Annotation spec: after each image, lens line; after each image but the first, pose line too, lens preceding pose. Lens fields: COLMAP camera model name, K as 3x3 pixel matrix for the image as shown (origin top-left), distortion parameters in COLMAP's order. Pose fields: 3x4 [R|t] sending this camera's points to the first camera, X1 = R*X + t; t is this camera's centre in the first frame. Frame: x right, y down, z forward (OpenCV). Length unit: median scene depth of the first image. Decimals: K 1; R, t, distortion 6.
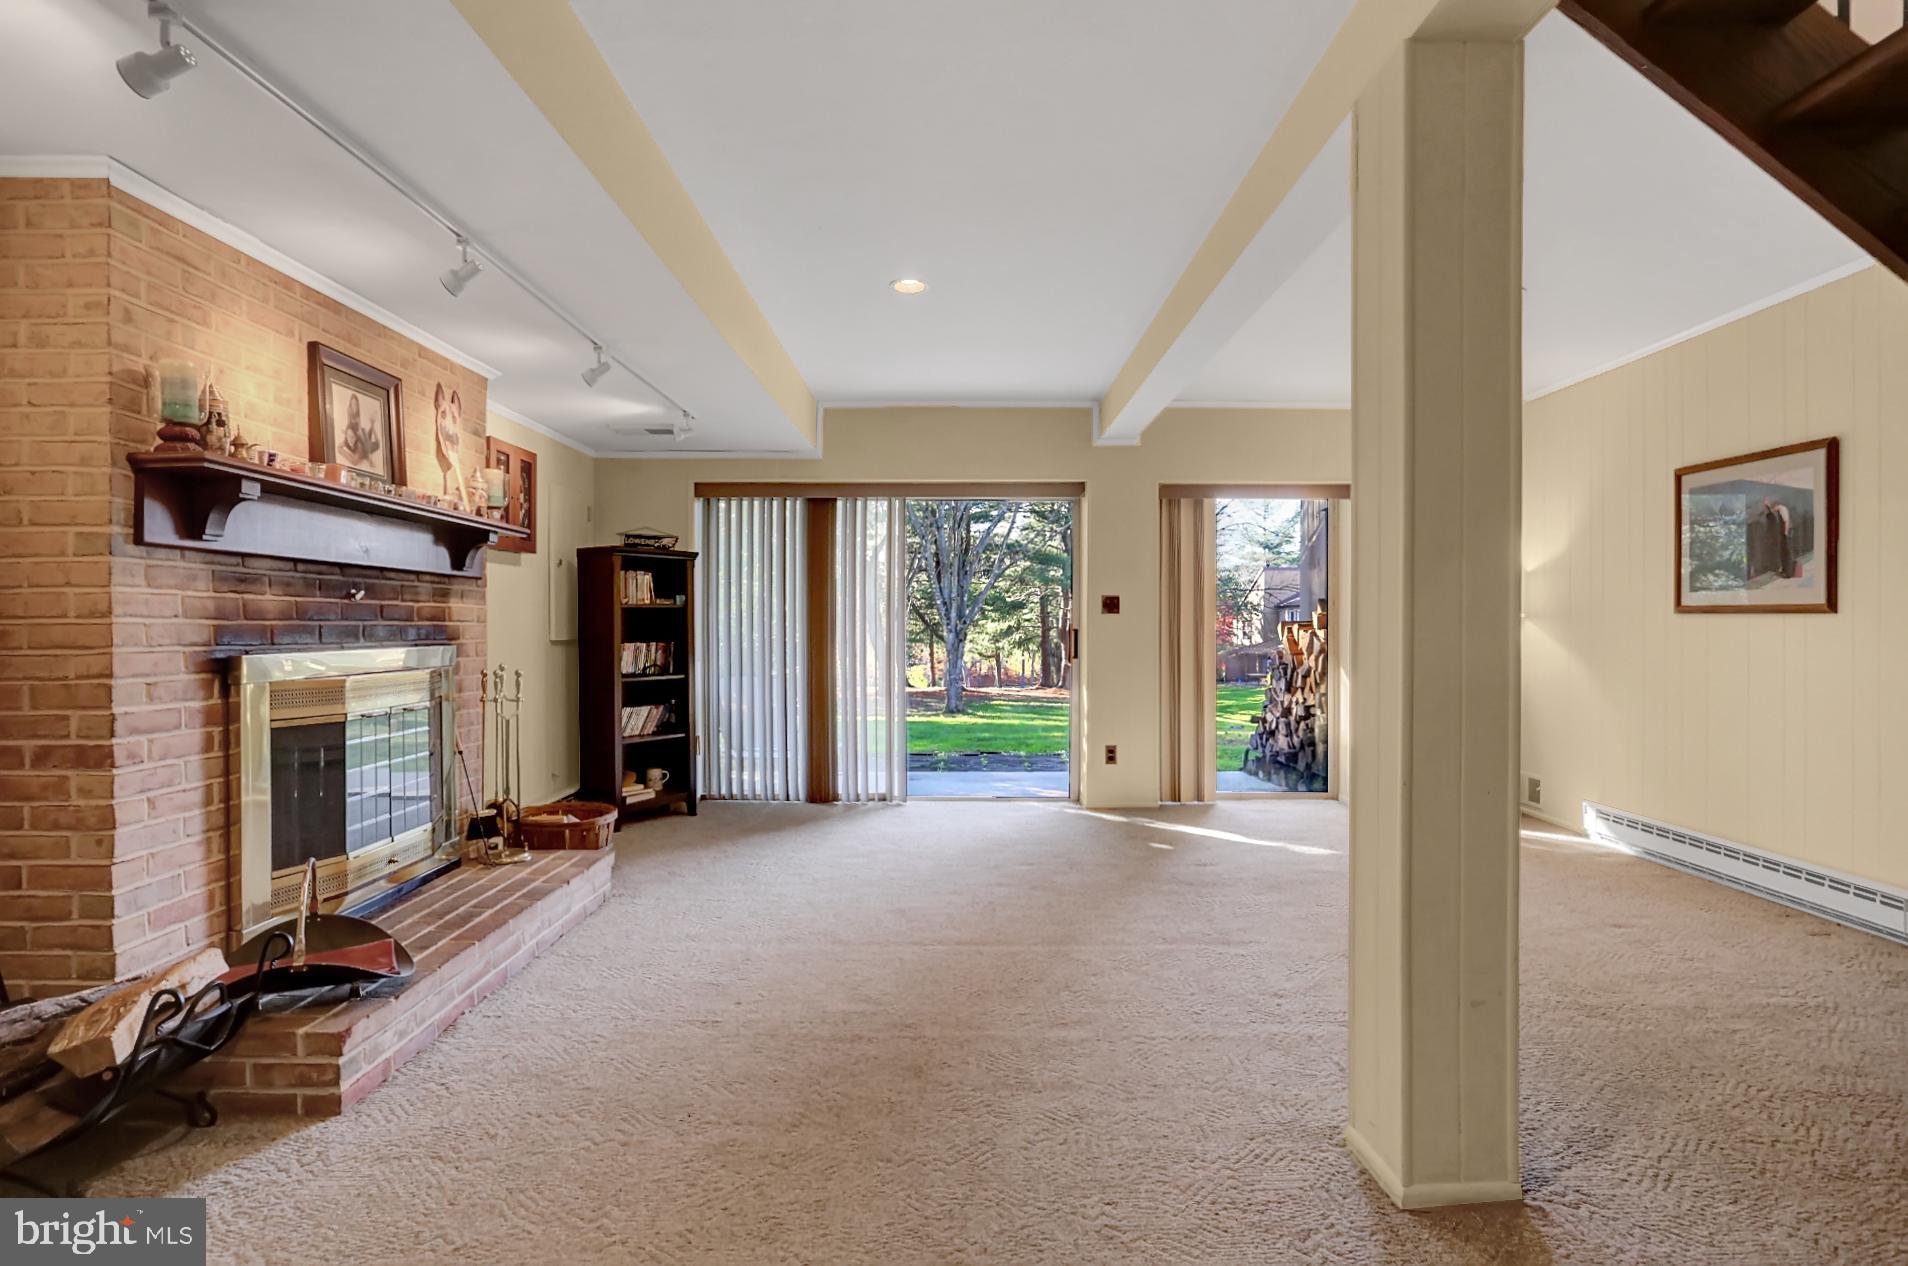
lens RADIAL K [[977.3, 0, 940.7], [0, 977.3, 608.6], [0, 0, 1]] dist [-0.069530, 0.033658]
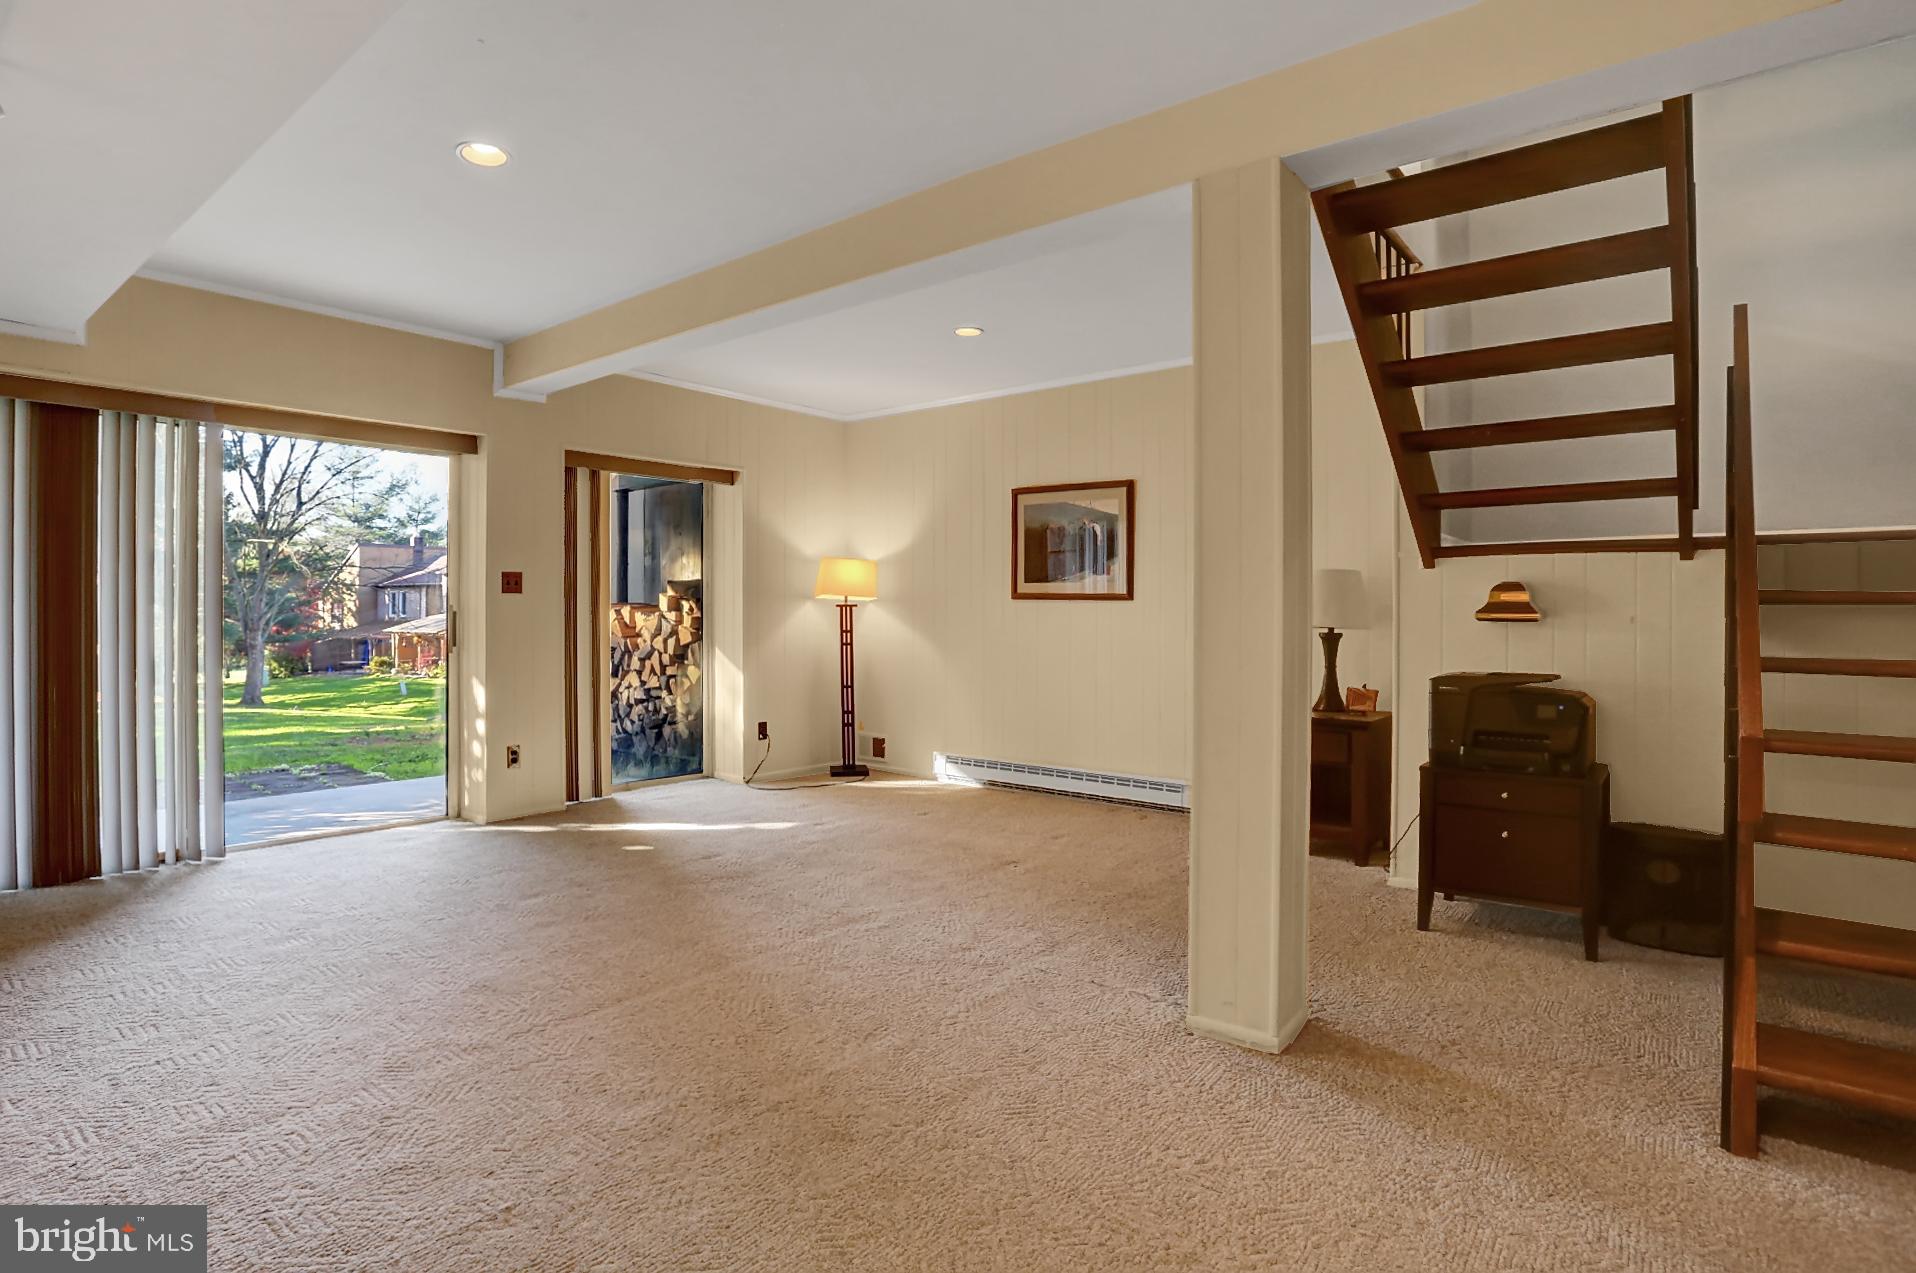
lens RADIAL K [[981.4, 0, 944.6], [0, 981.4, 612.0], [0, 0, 1]] dist [-0.069530, 0.033658]
pose [[0.620446, -0.002629, 0.784244, -0.414280], [-0.014895, 0.999774, 0.015136, 0.004362], [-0.784107, -0.021072, 0.620267, 0.272056]]
